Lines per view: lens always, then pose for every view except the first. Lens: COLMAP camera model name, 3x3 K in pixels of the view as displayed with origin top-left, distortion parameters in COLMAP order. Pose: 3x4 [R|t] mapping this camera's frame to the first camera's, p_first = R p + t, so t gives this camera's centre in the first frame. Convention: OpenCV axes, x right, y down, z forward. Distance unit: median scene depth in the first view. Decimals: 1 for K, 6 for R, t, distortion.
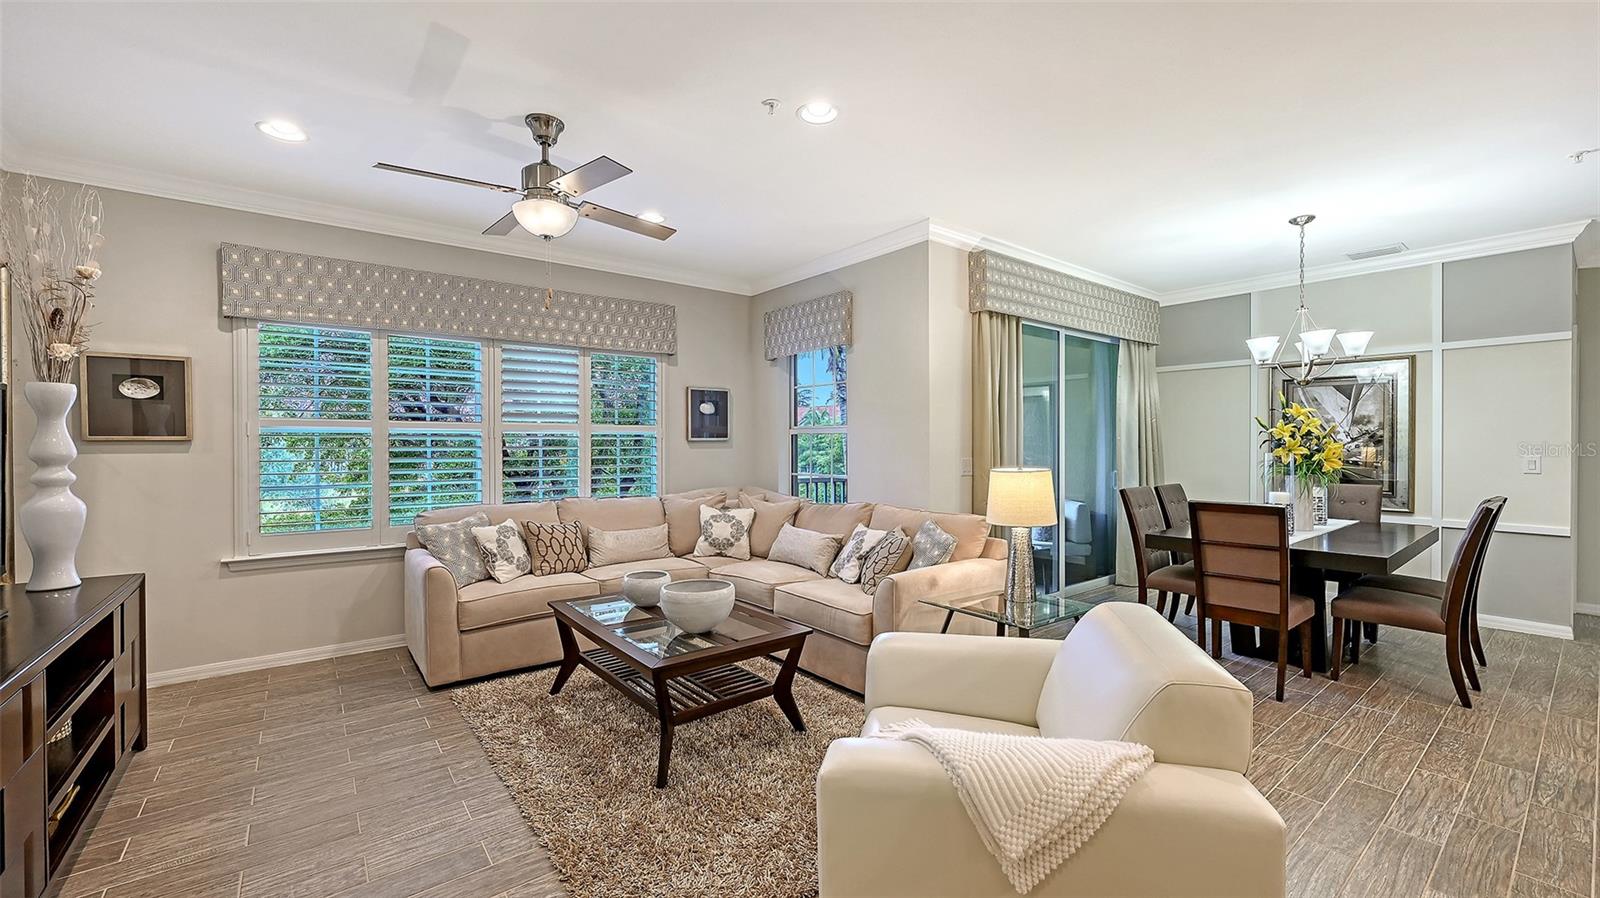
lens RADIAL K [[639.5, 0, 809.9], [0, 639.5, 449.3], [0, 0, 1]] dist [-0.001170, 0.001050]
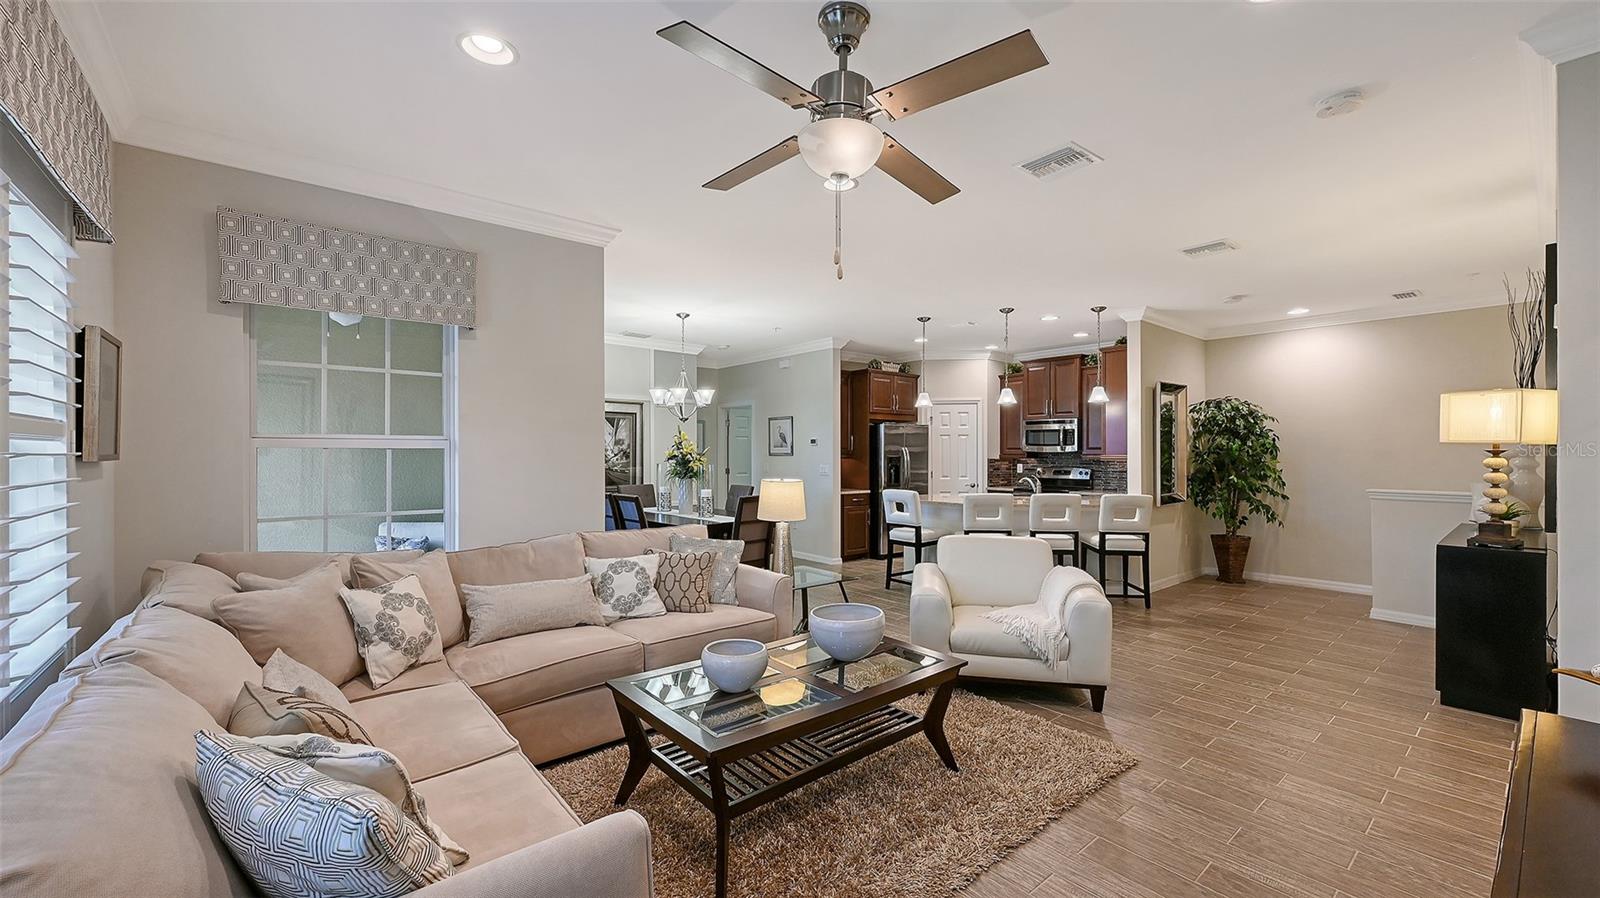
lens RADIAL K [[639.5, 0, 796.9], [0, 639.5, 442.9], [0, 0, 1]] dist [-0.001170, 0.001050]
pose [[-0.020865, 0.016296, 0.999649, -0.743593], [0.008888, 0.999831, -0.016113, -0.018076], [-0.999743, 0.008549, -0.021006, 0.708179]]
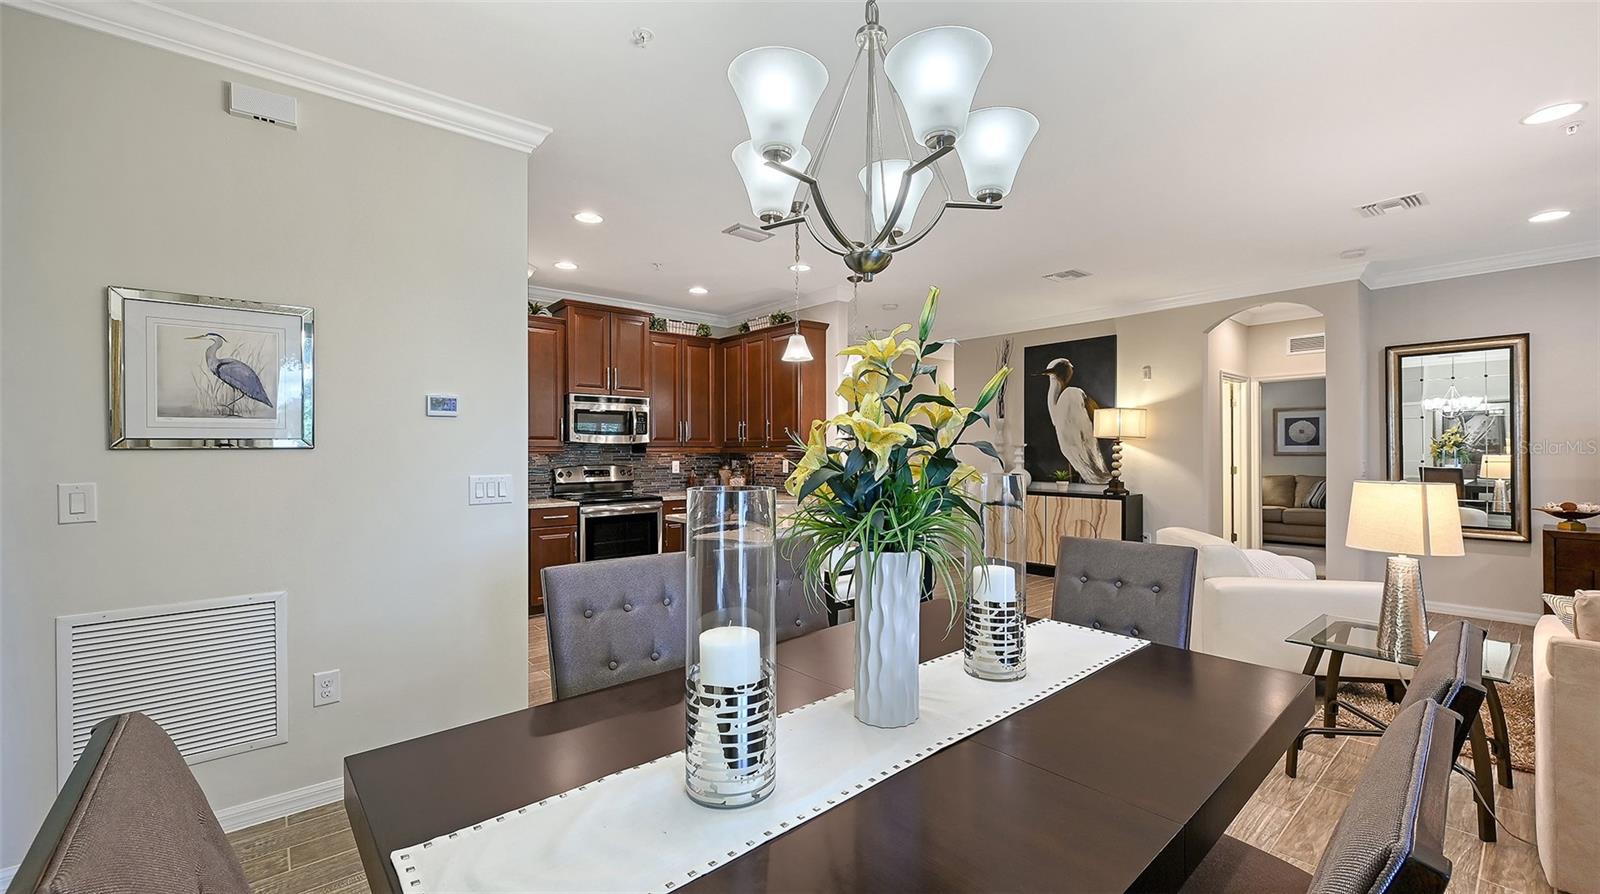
lens RADIAL K [[639.5, 0, 807.0], [0, 639.5, 445.8], [0, 0, 1]] dist [-0.001170, 0.001050]
pose [[-0.998938, 0.005276, -0.045773, 0.775152], [0.005093, 0.999979, 0.004114, -0.013661], [0.045794, 0.003876, -0.998943, 1.226707]]
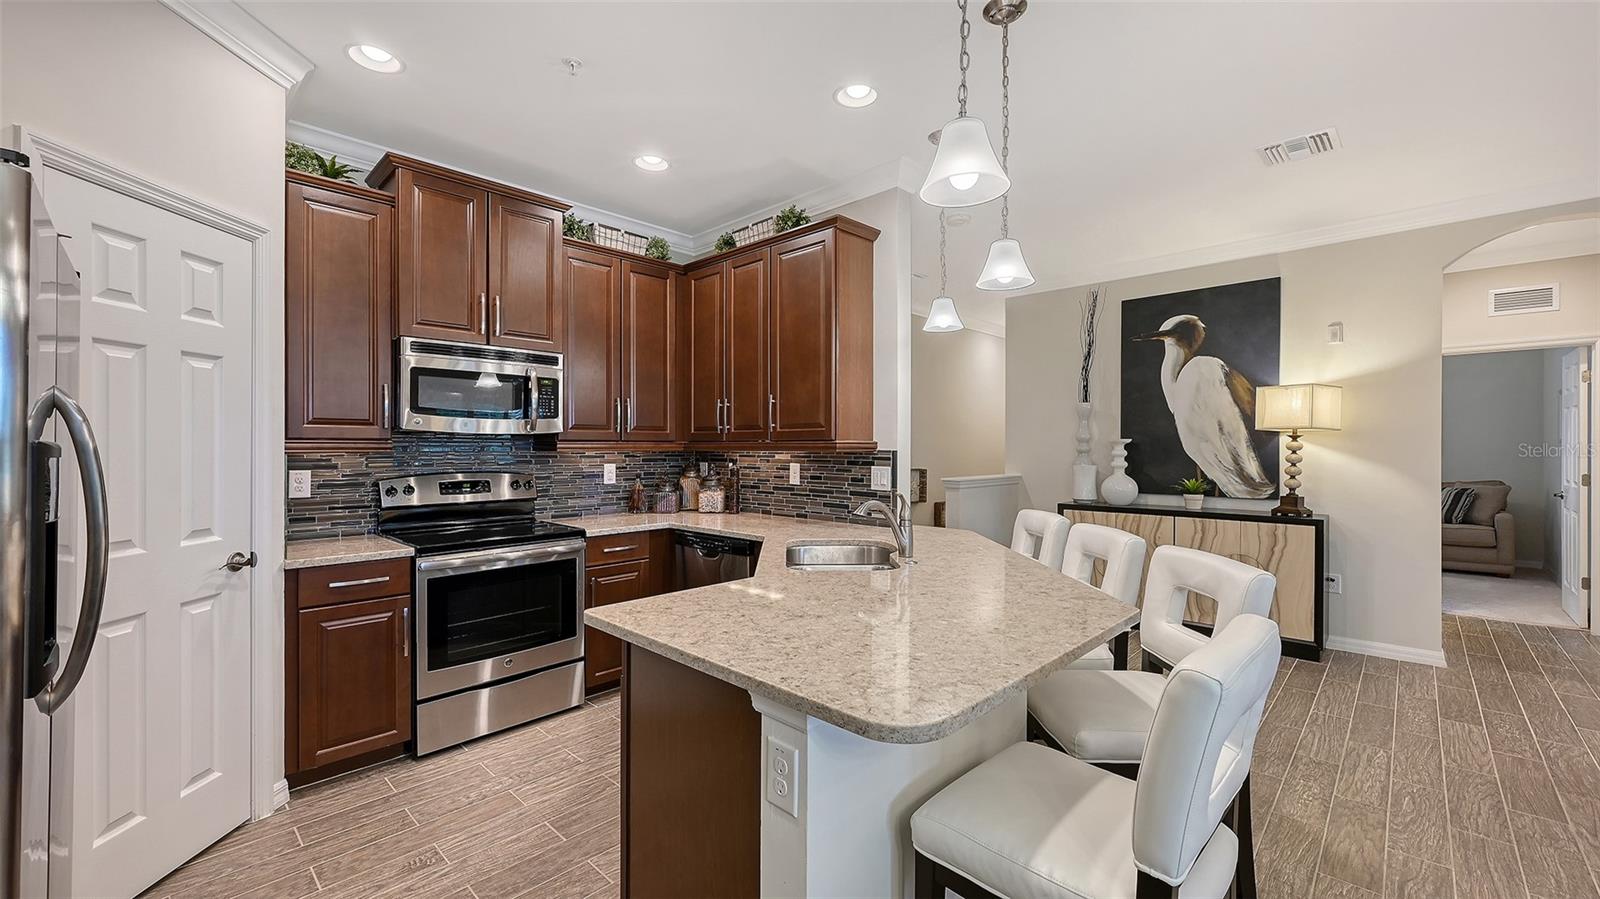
lens RADIAL K [[639.5, 0, 803.9], [0, 639.5, 449.6], [0, 0, 1]] dist [-0.001170, 0.001050]
pose [[-0.990454, 0.002292, -0.137828, 0.863752], [0.000323, 0.999898, 0.014304, -0.007209], [0.137847, 0.014123, -0.990353, 0.669049]]
